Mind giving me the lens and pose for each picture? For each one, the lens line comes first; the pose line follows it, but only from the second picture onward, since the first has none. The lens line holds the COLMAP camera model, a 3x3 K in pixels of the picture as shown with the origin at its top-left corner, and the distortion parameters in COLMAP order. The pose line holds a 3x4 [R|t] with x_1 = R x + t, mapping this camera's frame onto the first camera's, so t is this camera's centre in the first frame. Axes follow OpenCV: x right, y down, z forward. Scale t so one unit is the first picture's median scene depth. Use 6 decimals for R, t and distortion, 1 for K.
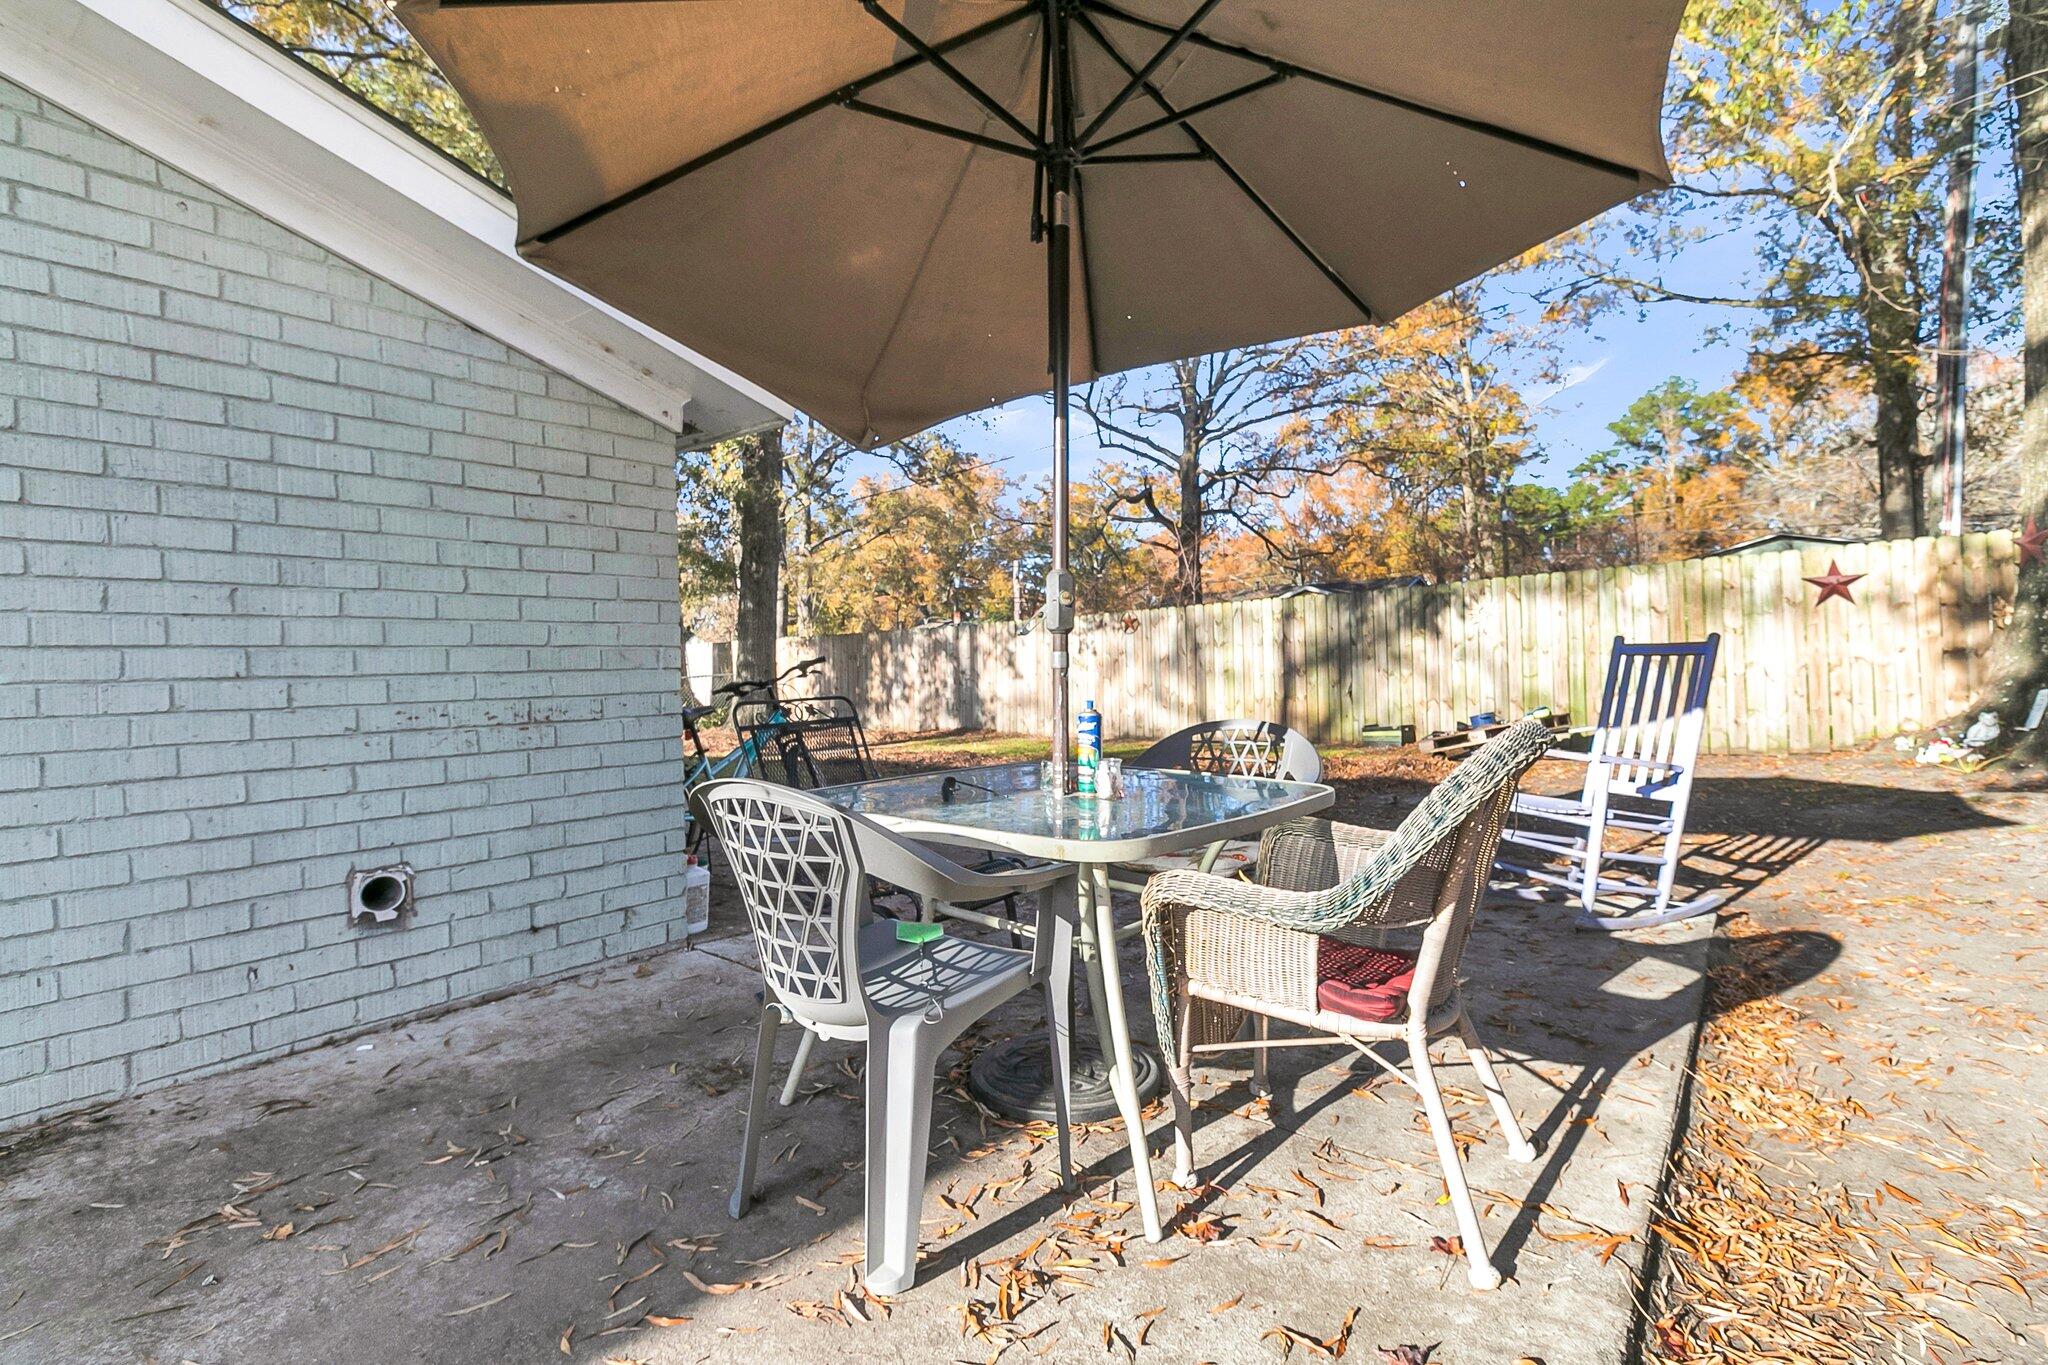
lens RADIAL K [[968.3, 0, 1058.5], [0, 968.3, 689.3], [0, 0, 1]] dist [-0.000893, 0.000415]
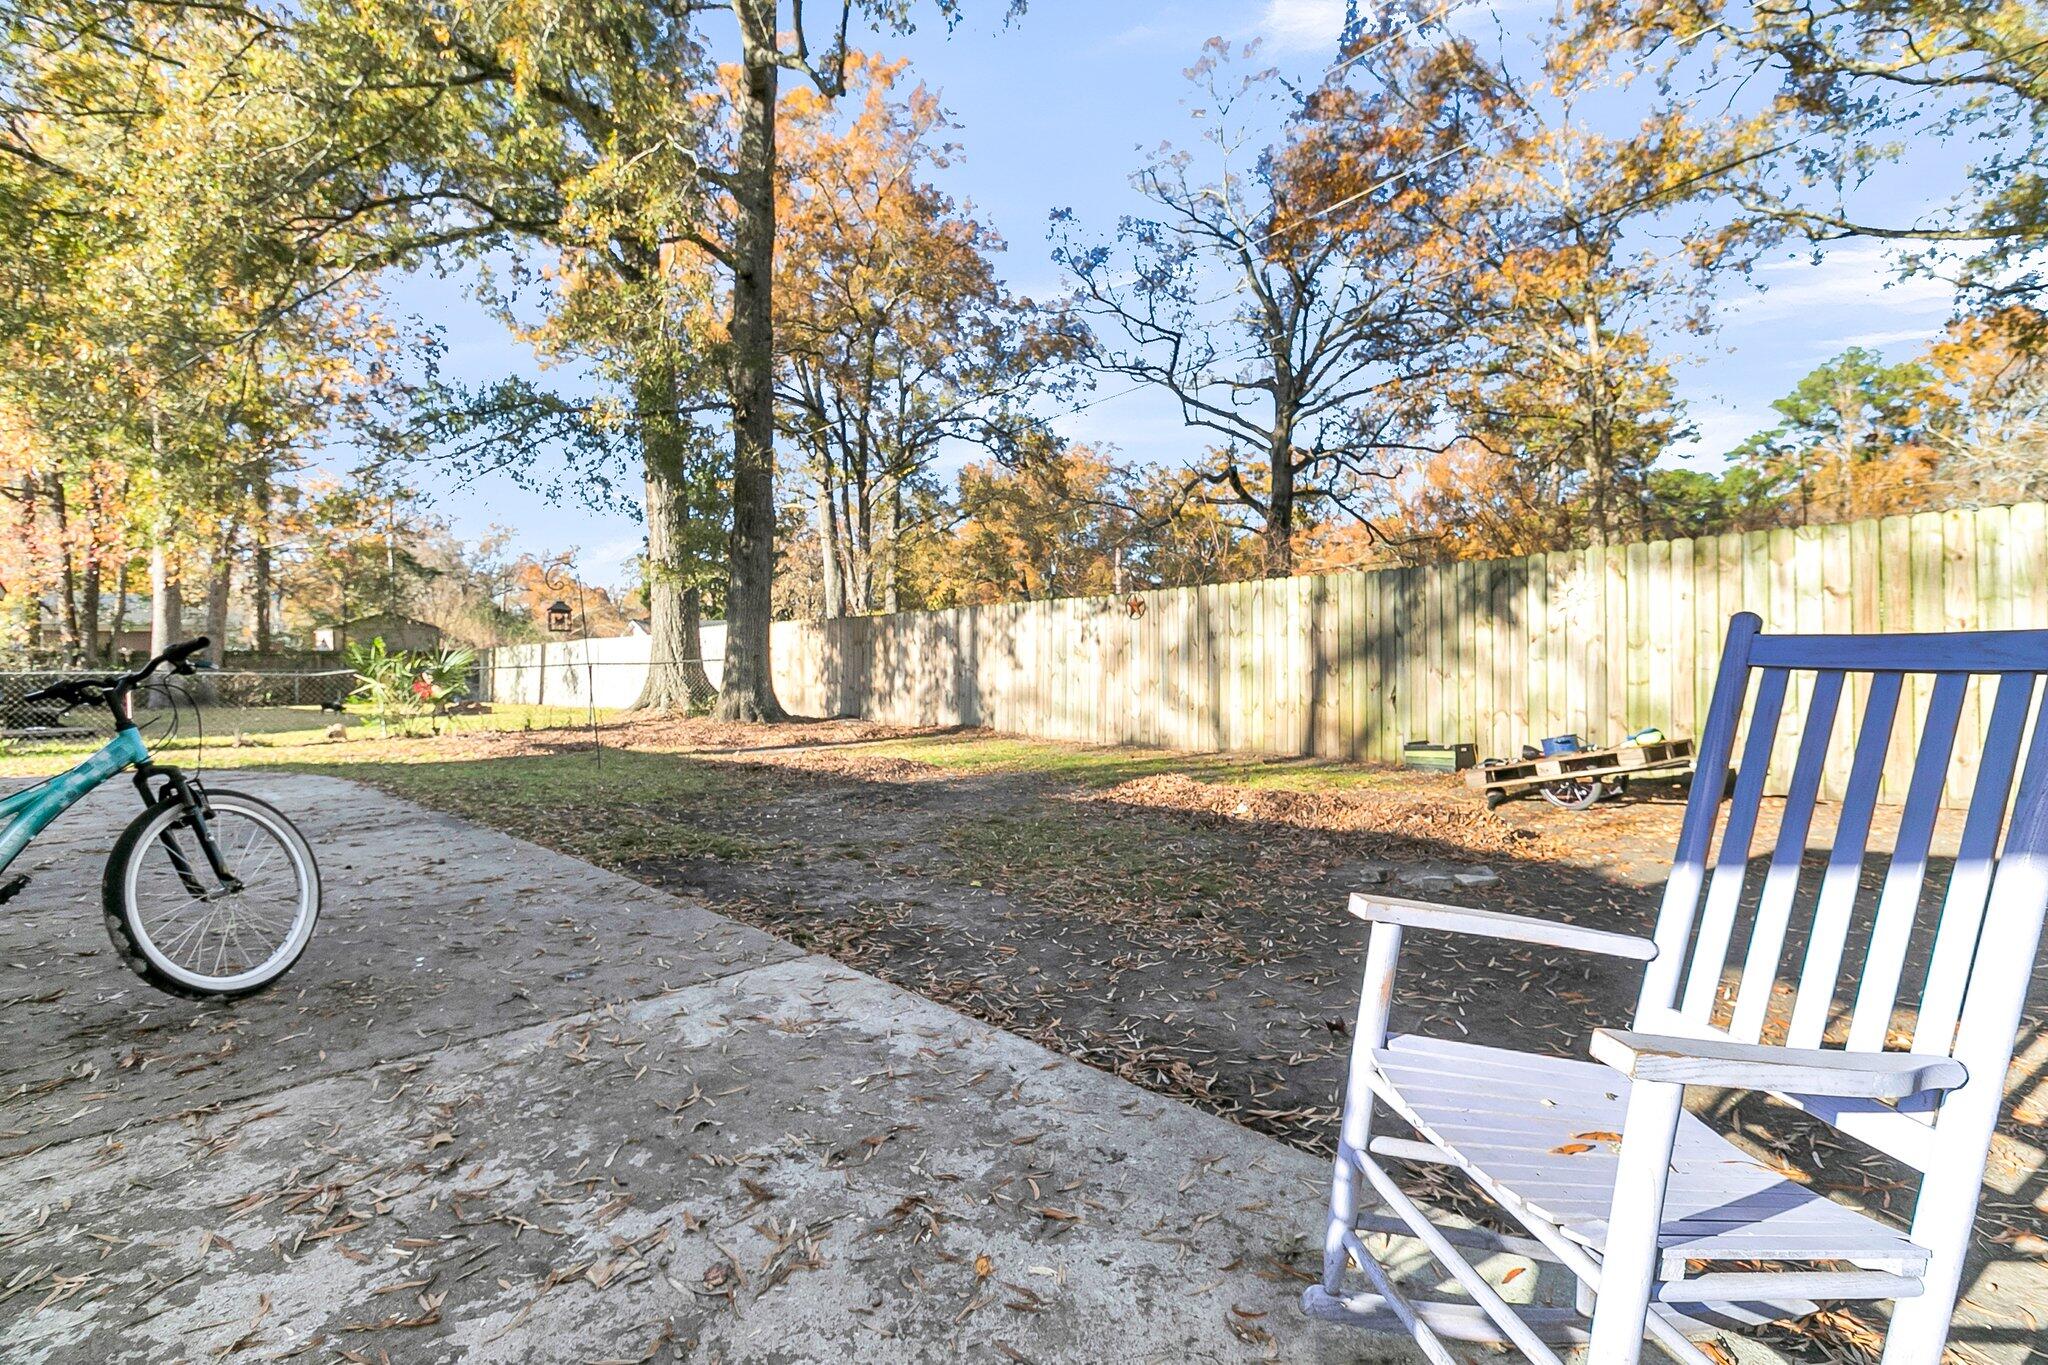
lens RADIAL K [[968.3, 0, 1039.7], [0, 968.3, 678.2], [0, 0, 1]] dist [-0.000893, 0.000415]
pose [[0.991619, 0.021453, -0.127401, 0.051775], [-0.021390, 0.999769, 0.001867, -0.003273], [0.127412, 0.000874, 0.991850, 0.086683]]
